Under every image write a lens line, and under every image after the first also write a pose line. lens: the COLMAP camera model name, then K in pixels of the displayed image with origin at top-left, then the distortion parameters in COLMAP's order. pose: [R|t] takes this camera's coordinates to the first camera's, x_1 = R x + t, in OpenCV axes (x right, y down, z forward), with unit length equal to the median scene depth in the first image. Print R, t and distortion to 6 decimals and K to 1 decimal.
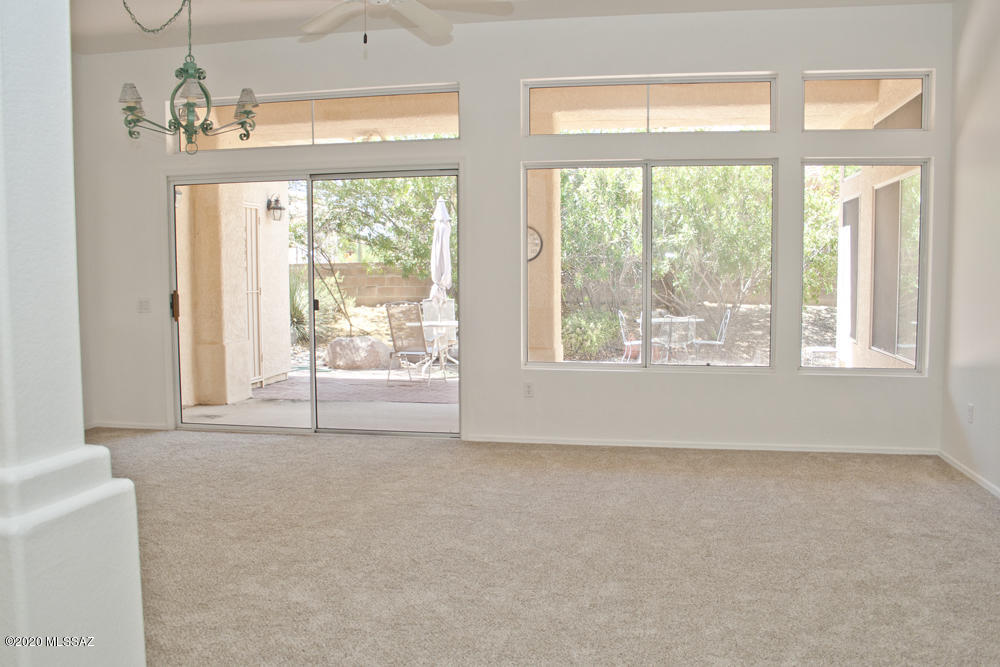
lens RADIAL K [[856.4, 0, 500.0], [0, 856.4, 333.5], [0, 0, 1]] dist [-0.153091, 0.129839]
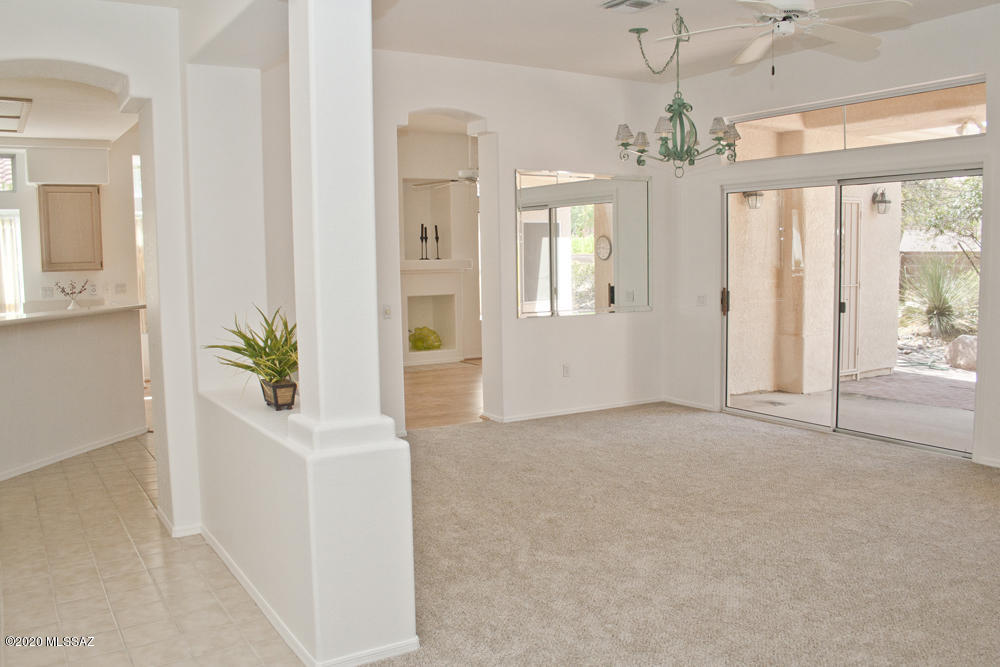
lens RADIAL K [[856.4, 0, 500.0], [0, 856.4, 333.5], [0, 0, 1]] dist [-0.153091, 0.129839]
pose [[0.680490, 0.066838, -0.729702, 0.269172], [-0.046351, 0.997763, 0.048166, -0.035717], [0.731290, 0.001045, 0.682066, 0.015937]]
